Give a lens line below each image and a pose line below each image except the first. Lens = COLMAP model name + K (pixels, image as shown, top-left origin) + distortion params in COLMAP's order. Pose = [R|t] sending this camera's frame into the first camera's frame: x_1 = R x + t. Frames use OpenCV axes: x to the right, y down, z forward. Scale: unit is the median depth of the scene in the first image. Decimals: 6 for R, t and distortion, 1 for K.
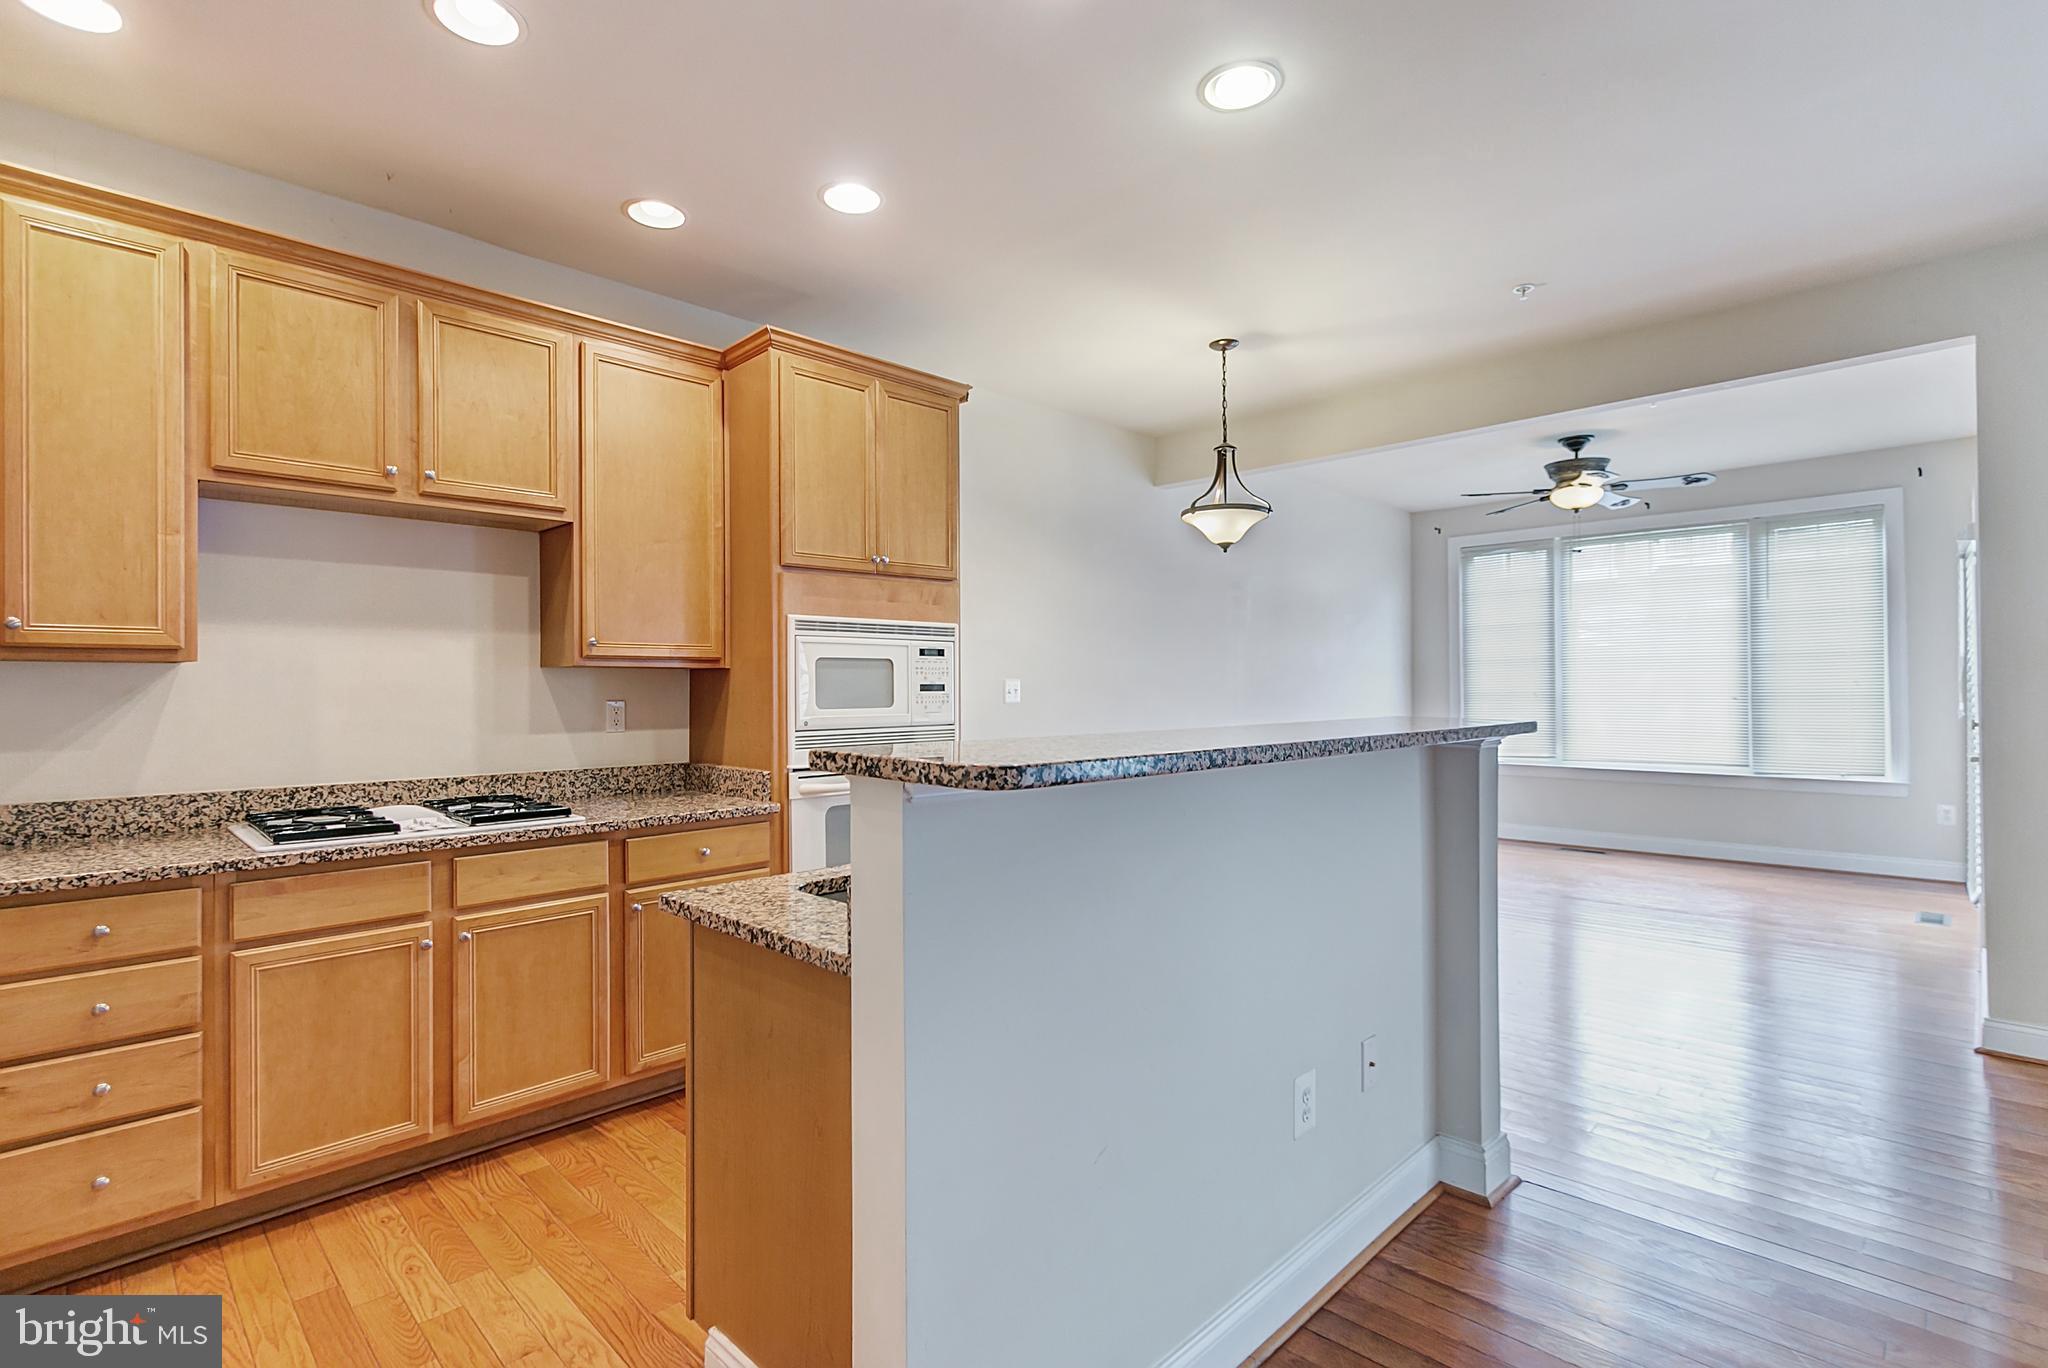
lens RADIAL K [[960.5, 0, 1009.6], [0, 960.5, 686.0], [0, 0, 1]] dist [0.005085, -0.000358]
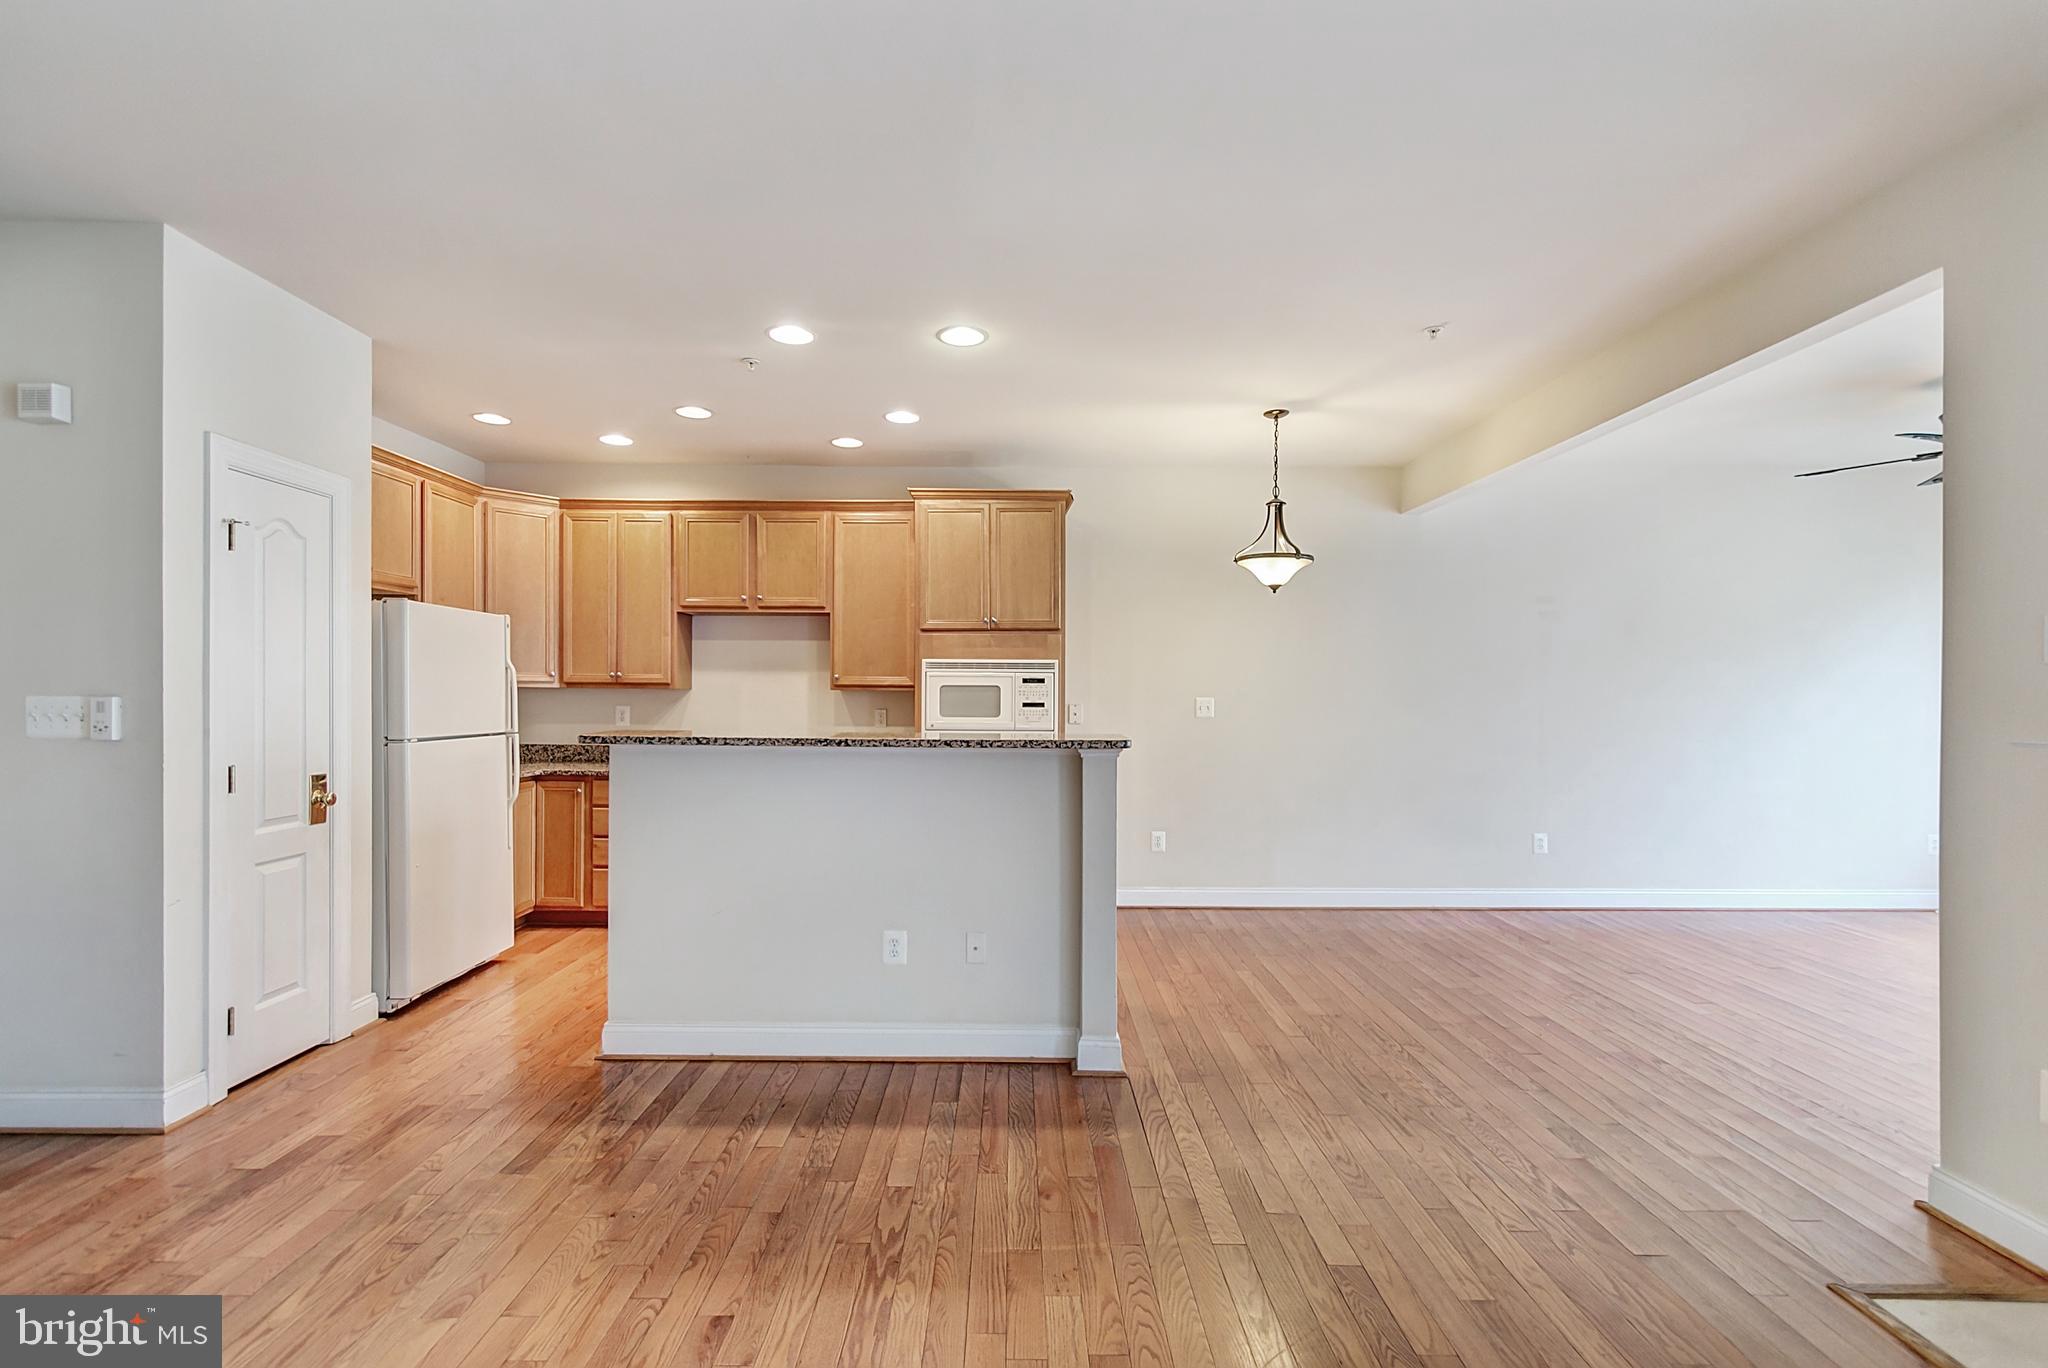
lens RADIAL K [[943.6, 0, 1011.3], [0, 943.6, 704.8], [0, 0, 1]] dist [0.003596, -0.000411]
pose [[0.707392, 0.019836, -0.706543, 1.014454], [-0.010015, 0.999787, 0.018042, -0.026620], [0.706750, -0.005687, 0.707440, -0.042811]]
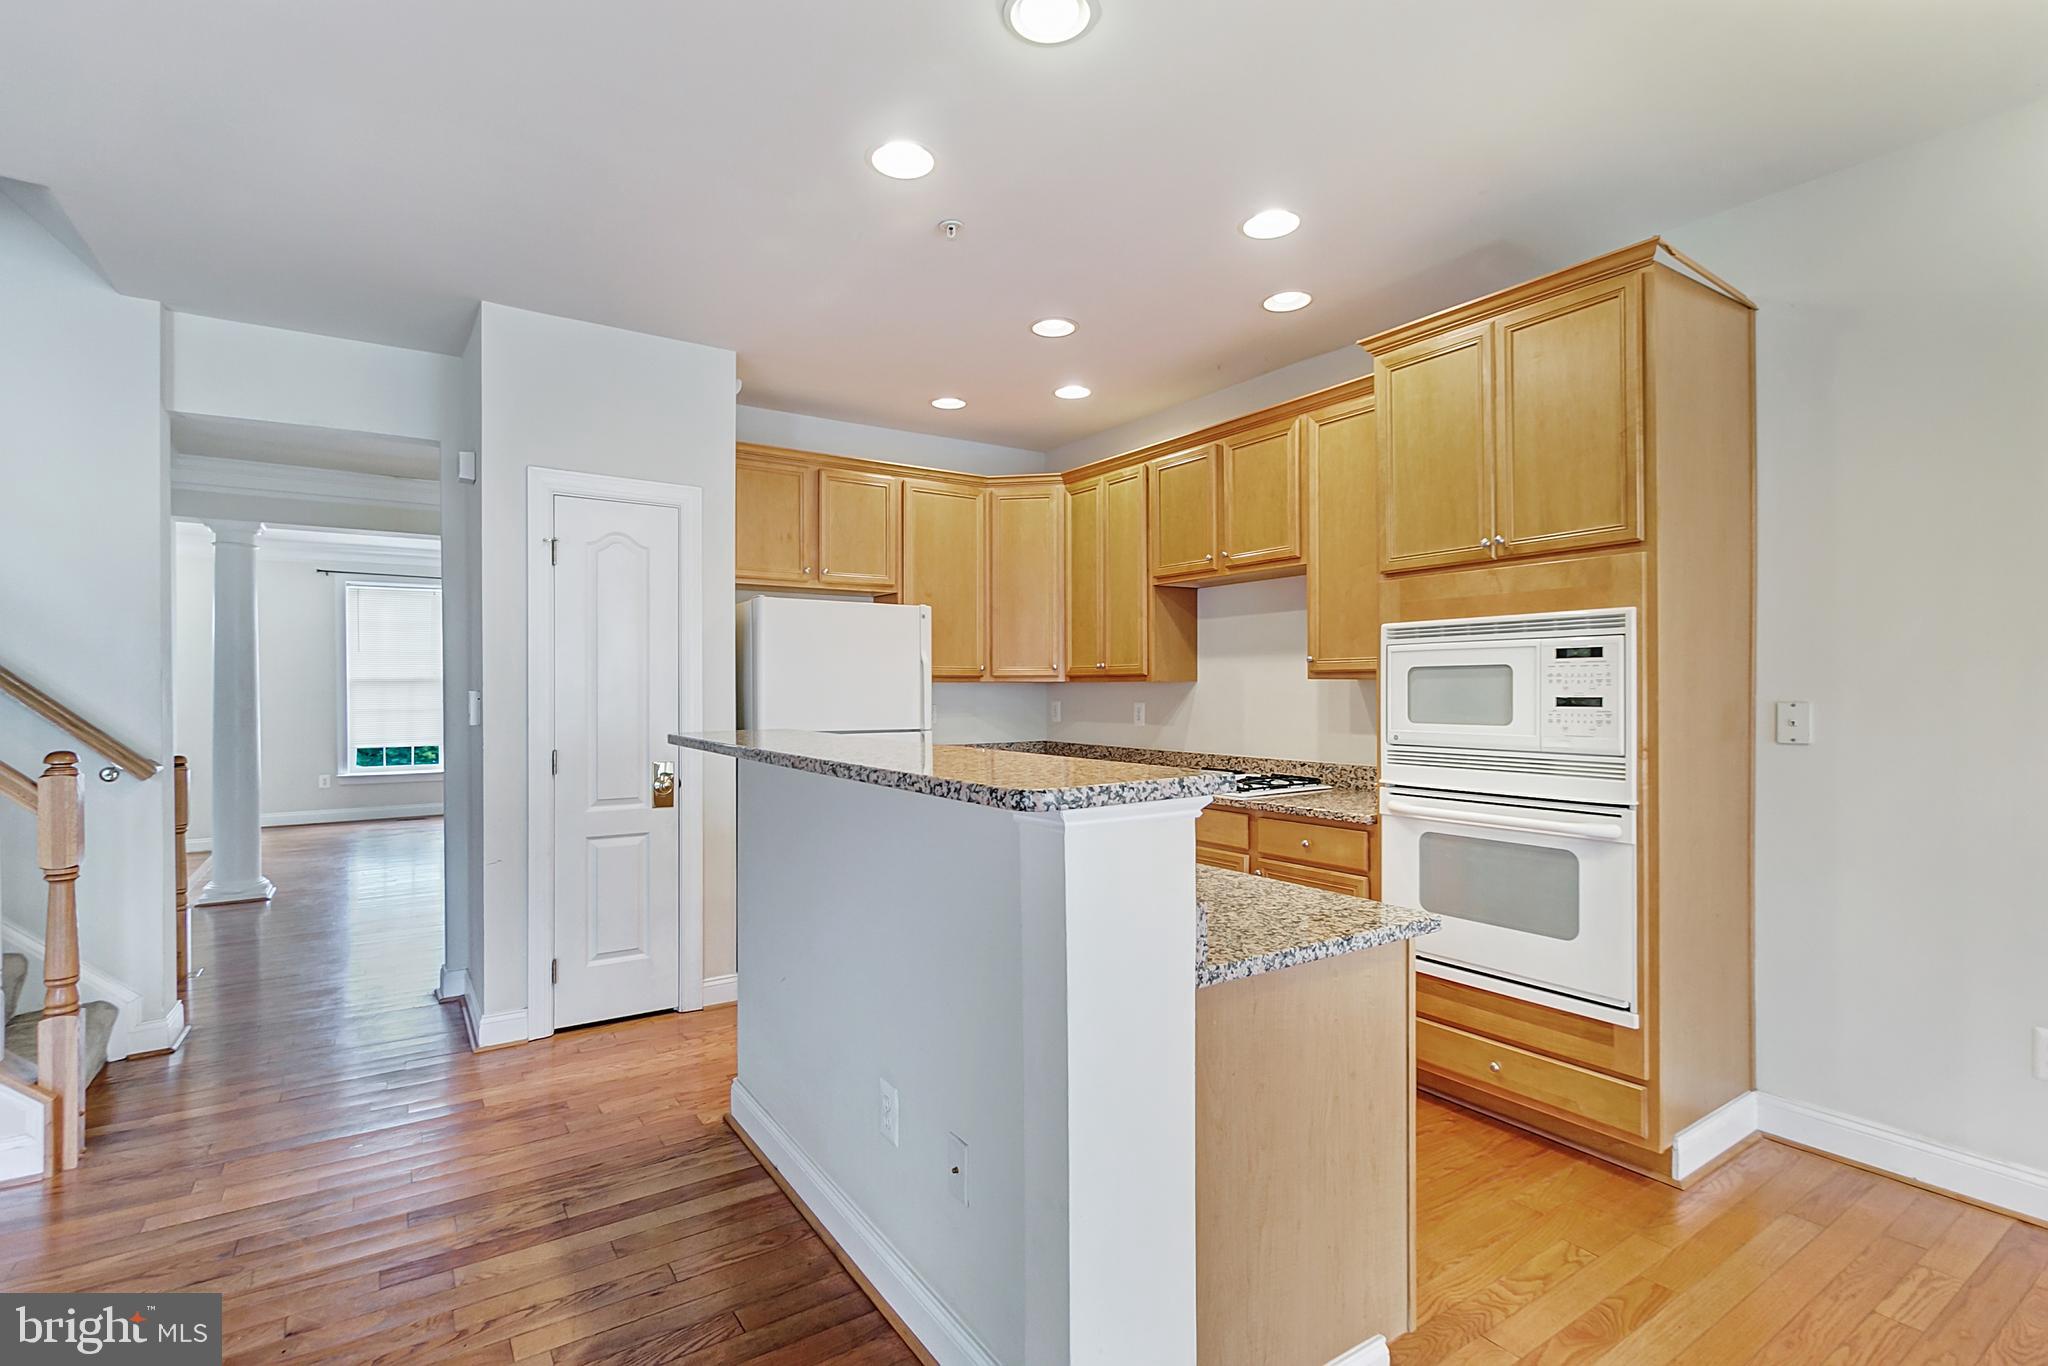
lens RADIAL K [[951.5, 0, 1017.2], [0, 951.5, 691.8], [0, 0, 1]] dist [0.002441, 0.000310]
pose [[-0.190536, 0.008093, -0.981647, 0.777078], [0.004448, 0.999963, 0.007381, -0.014470], [0.981670, -0.002960, -0.190565, 0.807880]]
